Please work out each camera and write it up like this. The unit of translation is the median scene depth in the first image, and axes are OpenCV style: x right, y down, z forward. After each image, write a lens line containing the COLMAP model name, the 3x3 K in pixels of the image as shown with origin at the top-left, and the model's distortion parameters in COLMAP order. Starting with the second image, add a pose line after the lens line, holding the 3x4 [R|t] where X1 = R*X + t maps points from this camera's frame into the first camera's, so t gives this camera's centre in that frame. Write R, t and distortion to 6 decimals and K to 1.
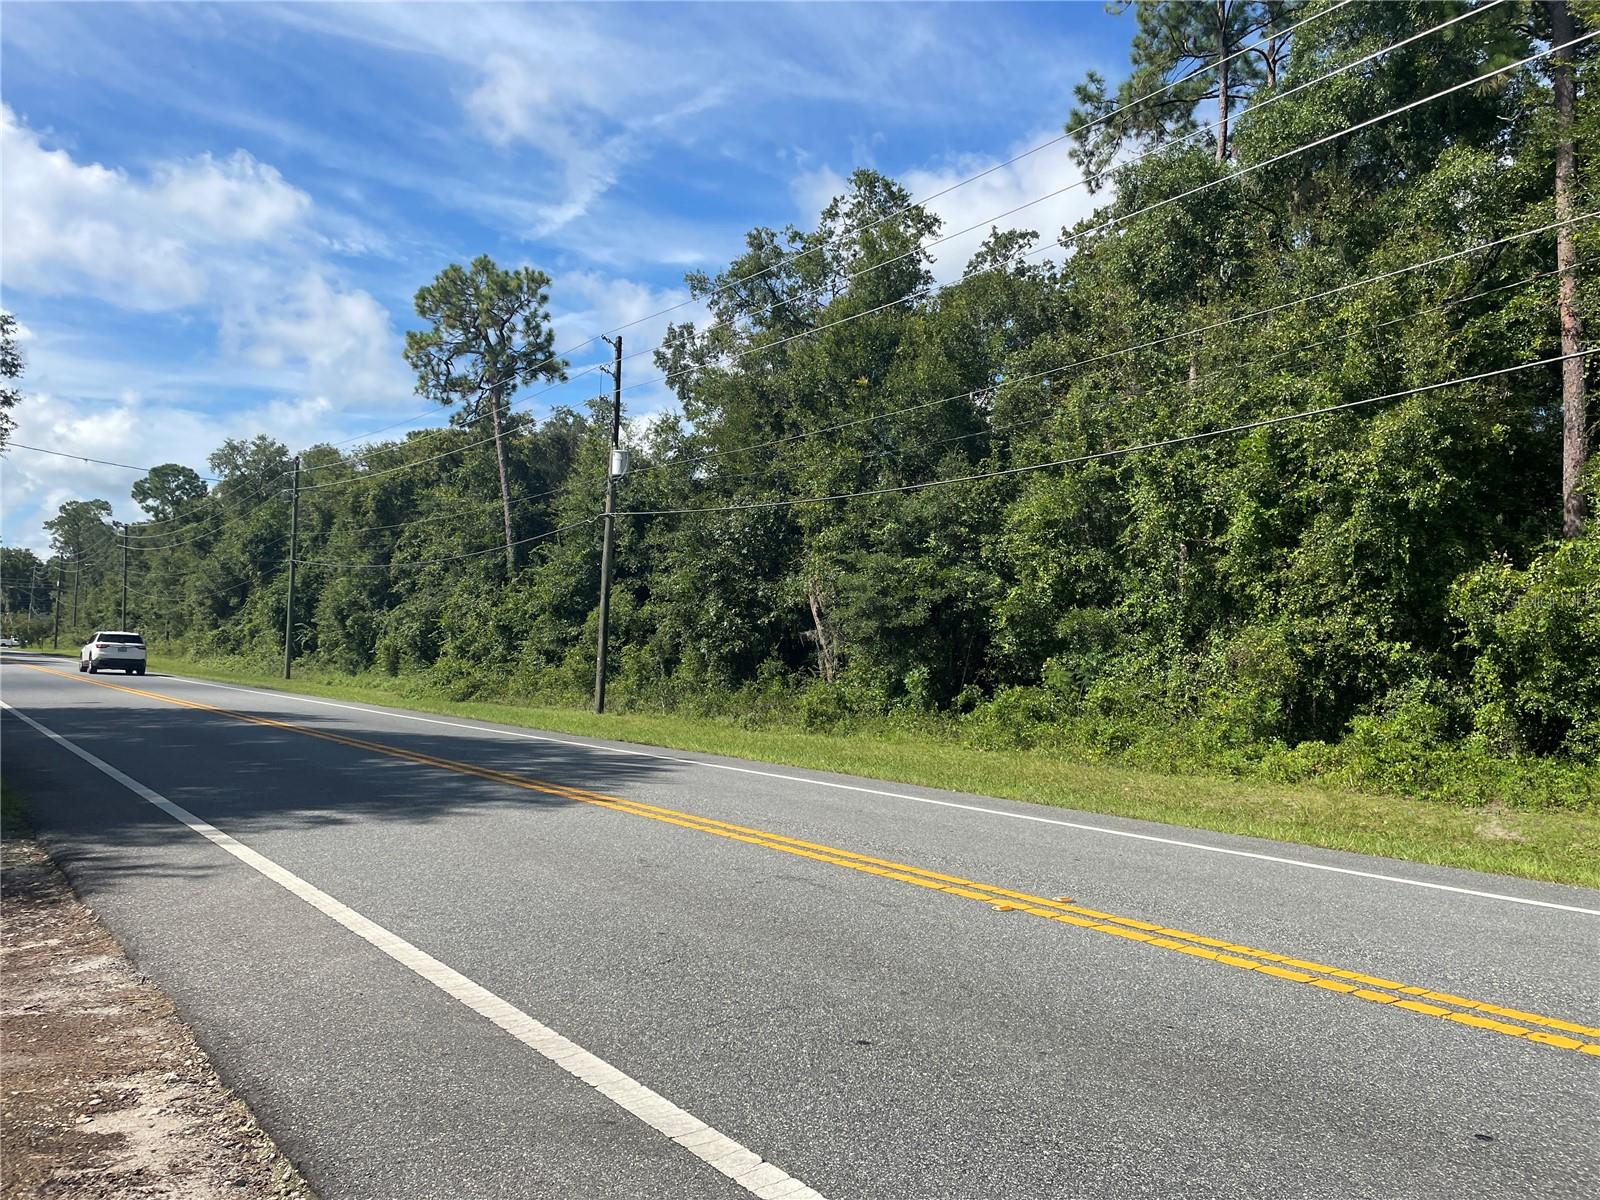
lens RADIAL K [[1189.2, 0, 807.7], [0, 1189.2, 590.9], [0, 0, 1]] dist [0.087341, -0.122793]
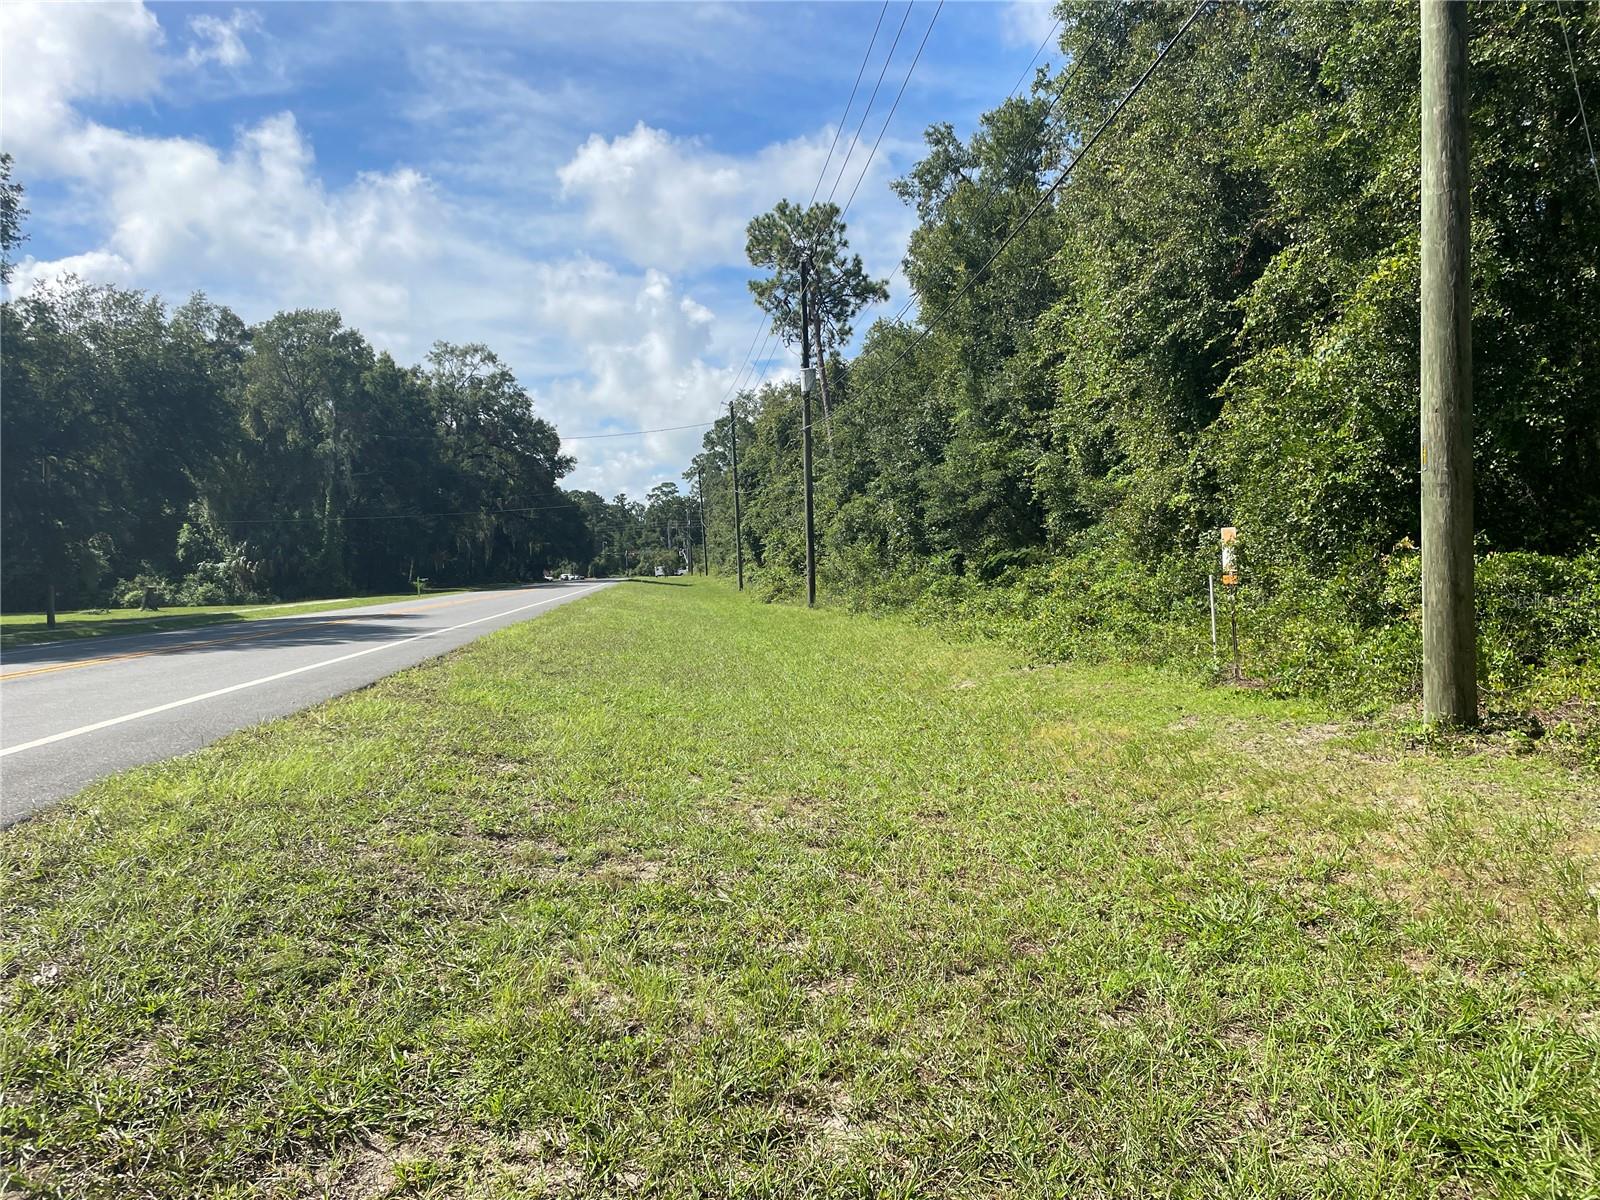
lens RADIAL K [[1189.2, 0, 807.7], [0, 1189.2, 590.9], [0, 0, 1]] dist [0.087341, -0.122793]
pose [[0.862075, -0.045867, -0.504701, 0.435415], [0.085773, 0.994734, 0.056109, 0.025686], [0.499470, -0.091660, 0.861469, 0.052380]]
